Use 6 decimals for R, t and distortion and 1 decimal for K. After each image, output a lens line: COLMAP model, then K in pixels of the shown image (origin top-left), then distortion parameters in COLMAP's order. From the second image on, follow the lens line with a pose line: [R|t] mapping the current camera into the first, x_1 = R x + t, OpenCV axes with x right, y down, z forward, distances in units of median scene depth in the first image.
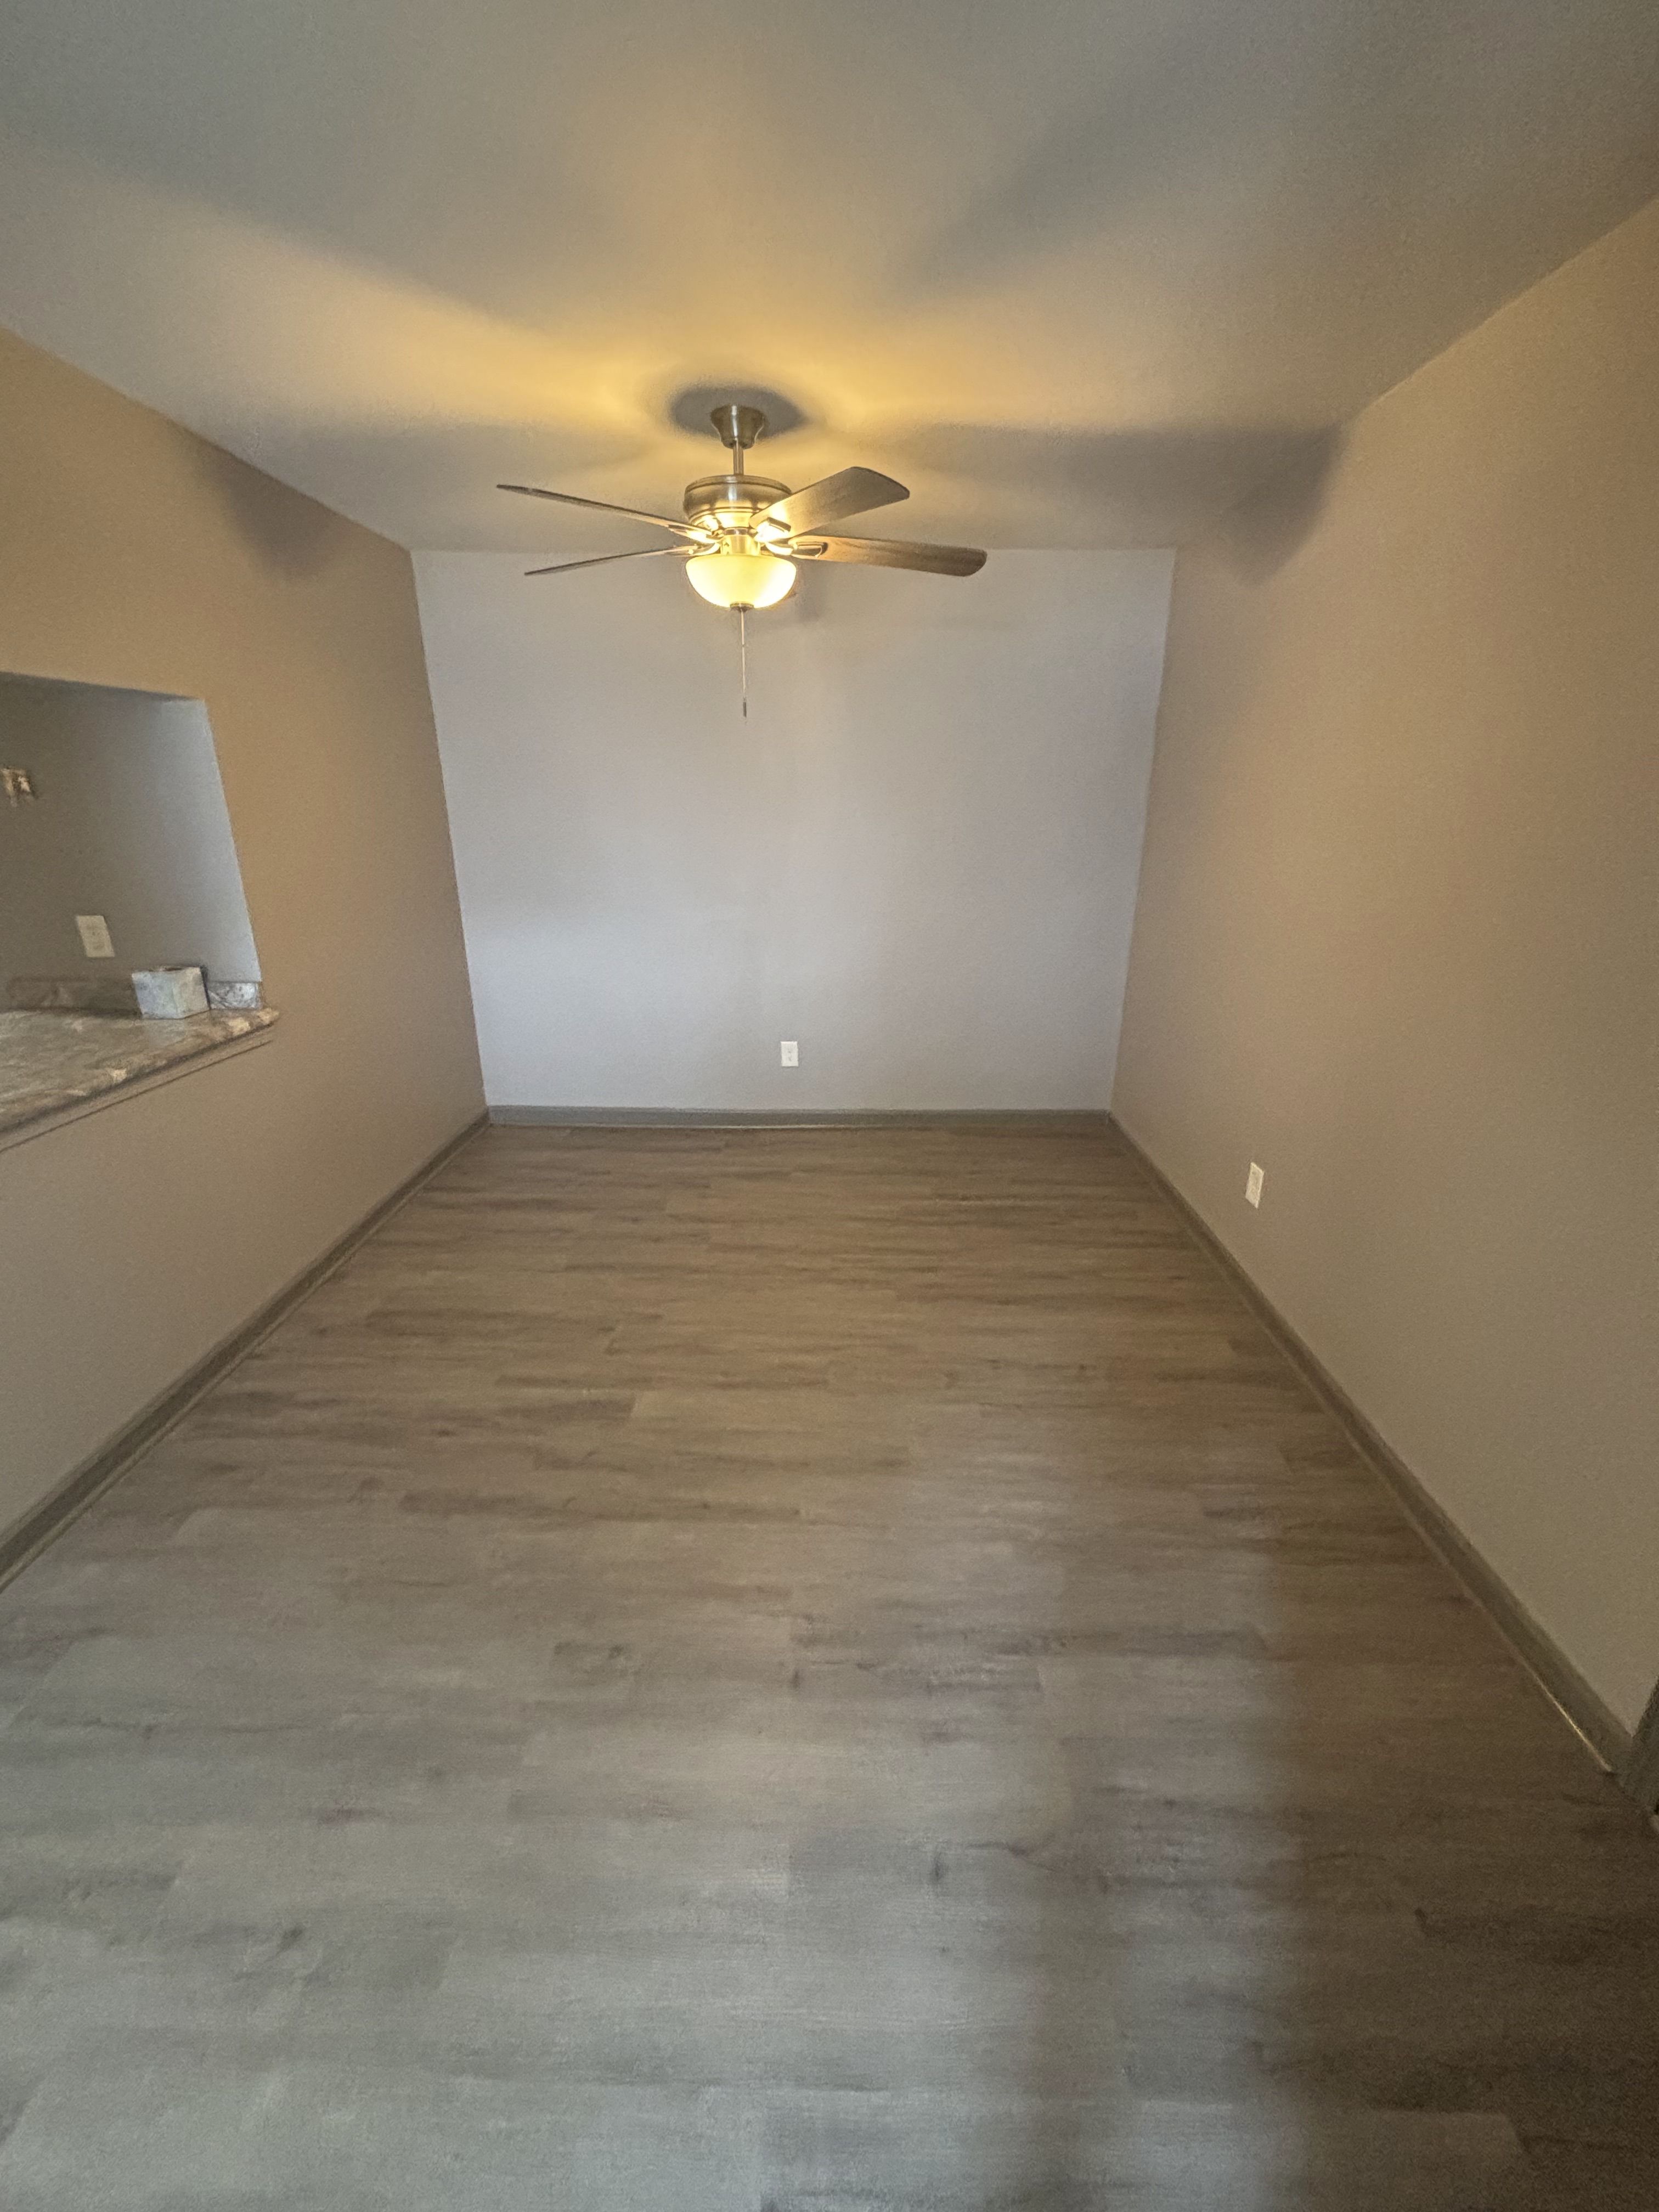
lens RADIAL K [[880.6, 0, 829.5], [0, 880.6, 1093.1], [0, 0, 1]] dist [0.007993, -0.005742]
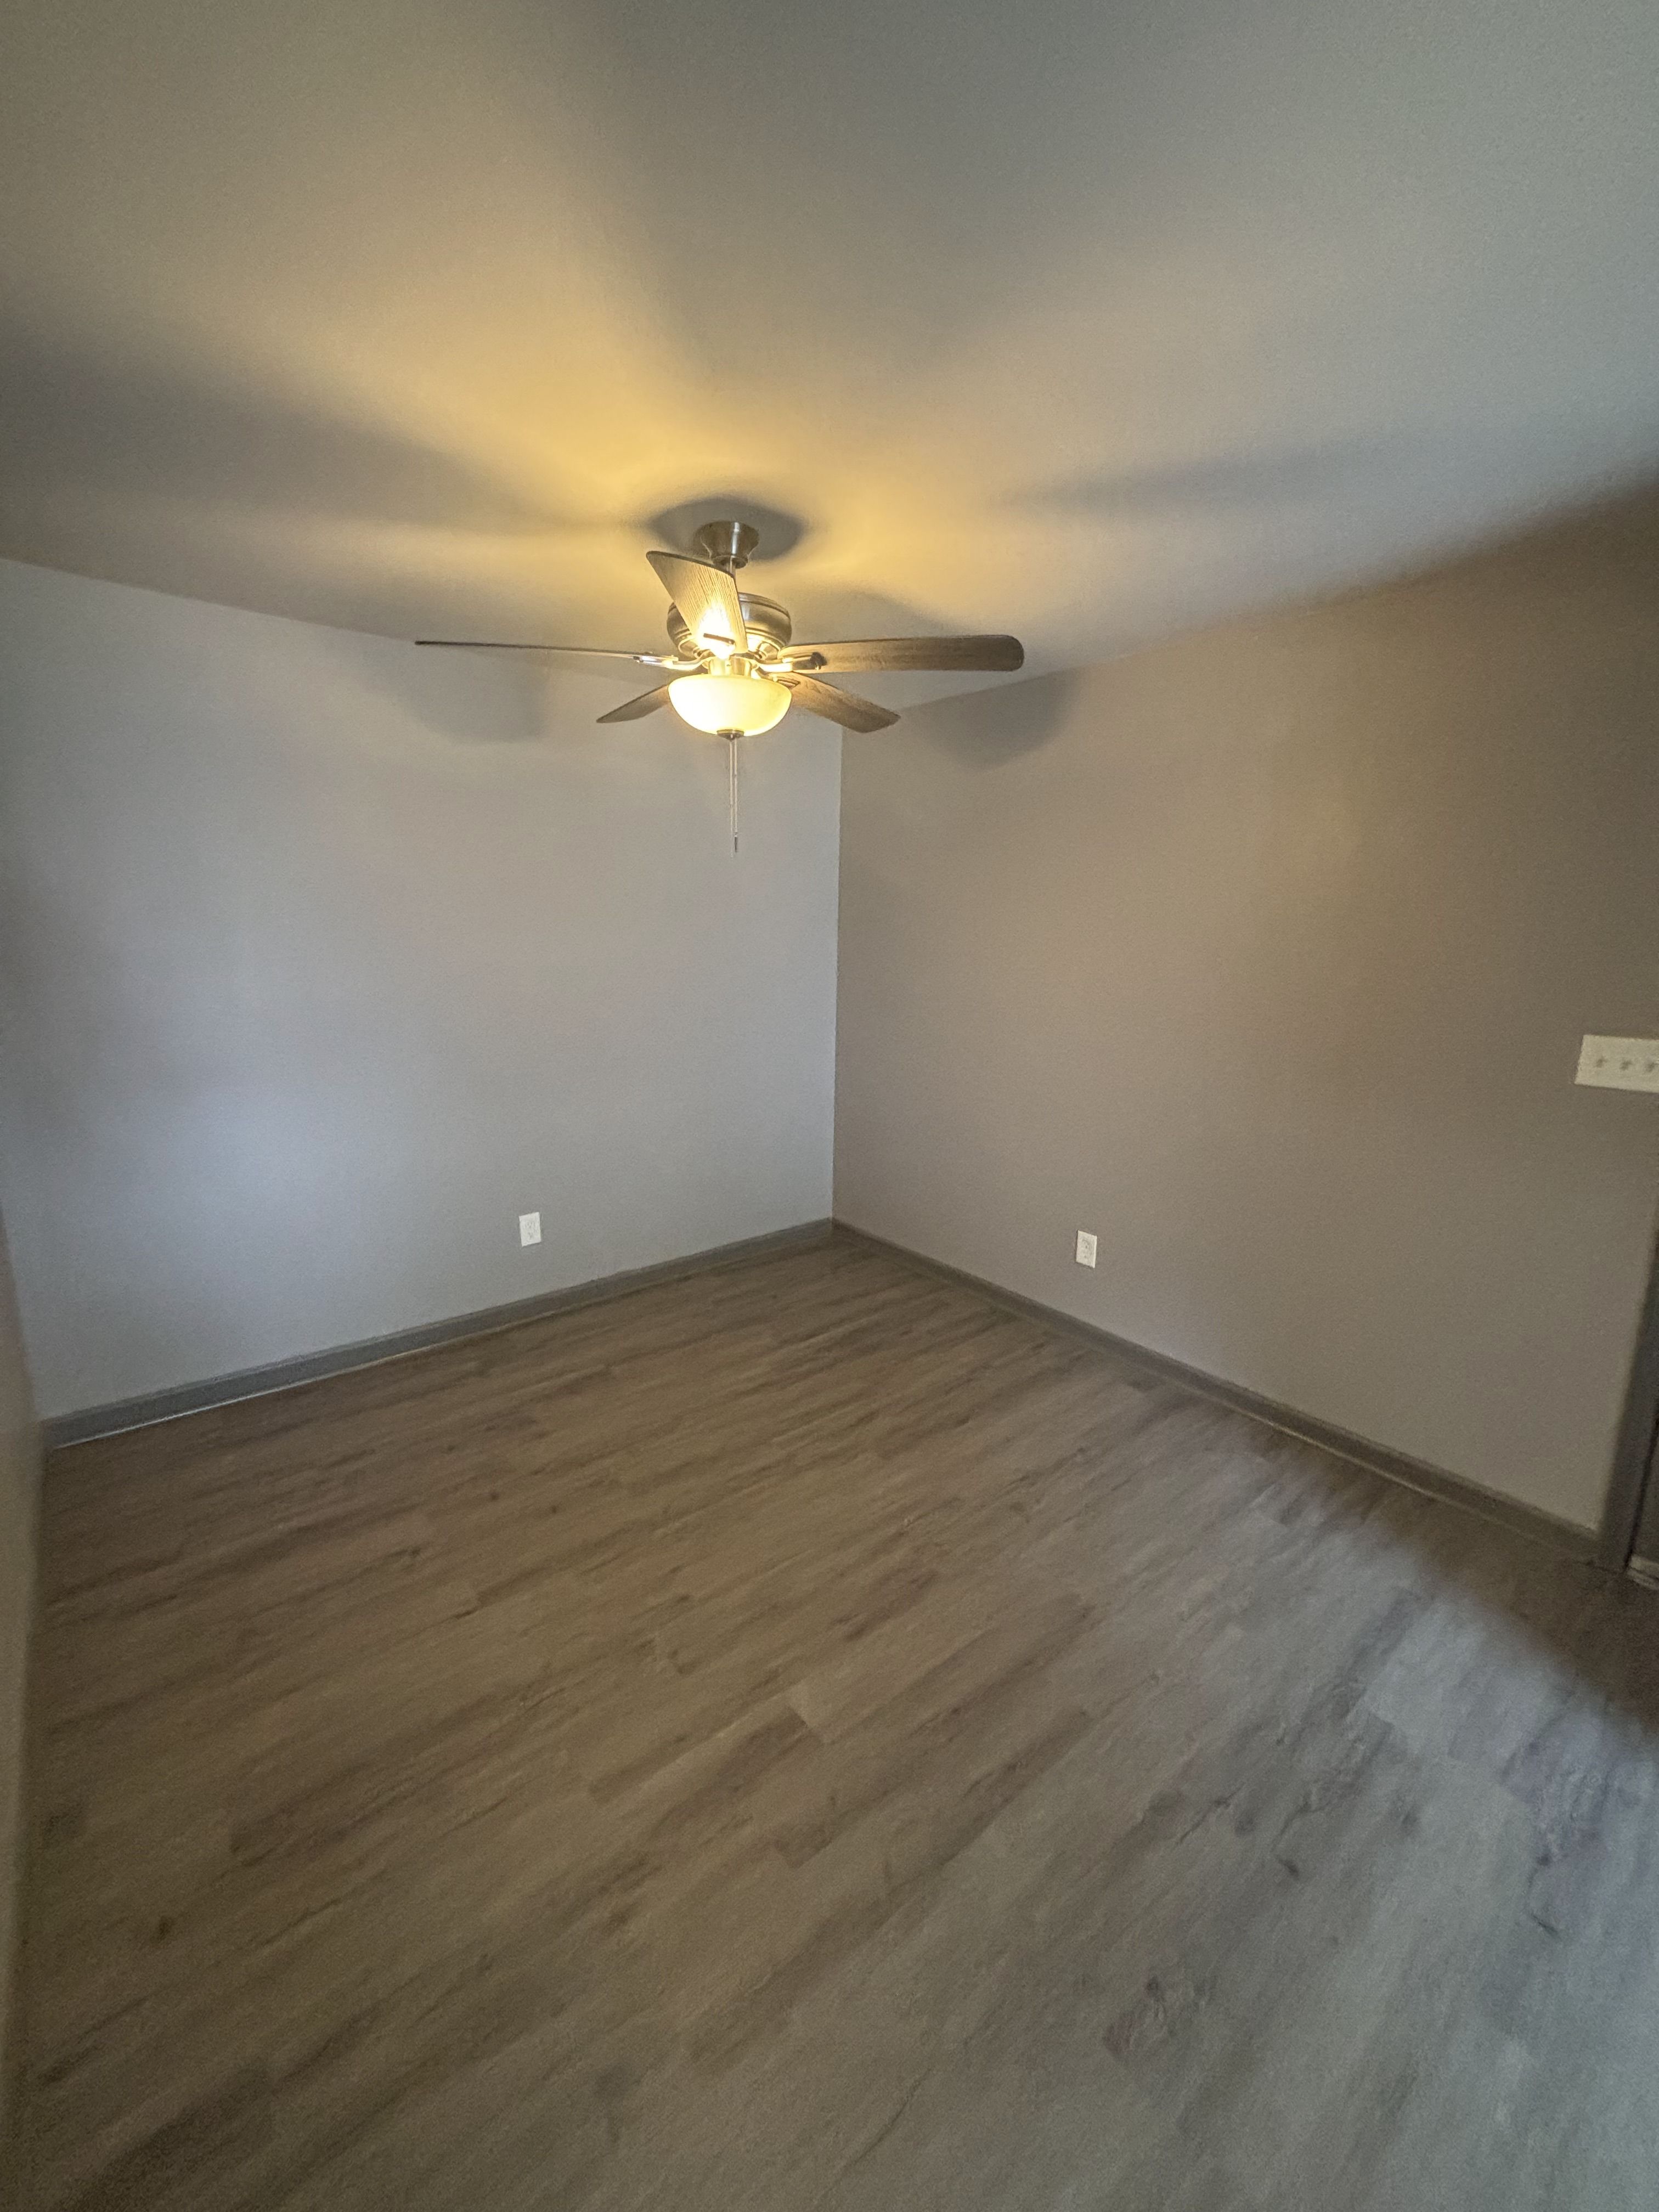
lens RADIAL K [[885.5, 0, 829.5], [0, 885.5, 1106.0], [0, 0, 1]] dist [-0.013252, 0.008197]
pose [[0.764291, -0.130245, 0.631582, -0.657347], [0.196804, 0.979778, -0.036108, -0.141536], [-0.614107, 0.151895, 0.774468, 0.326982]]
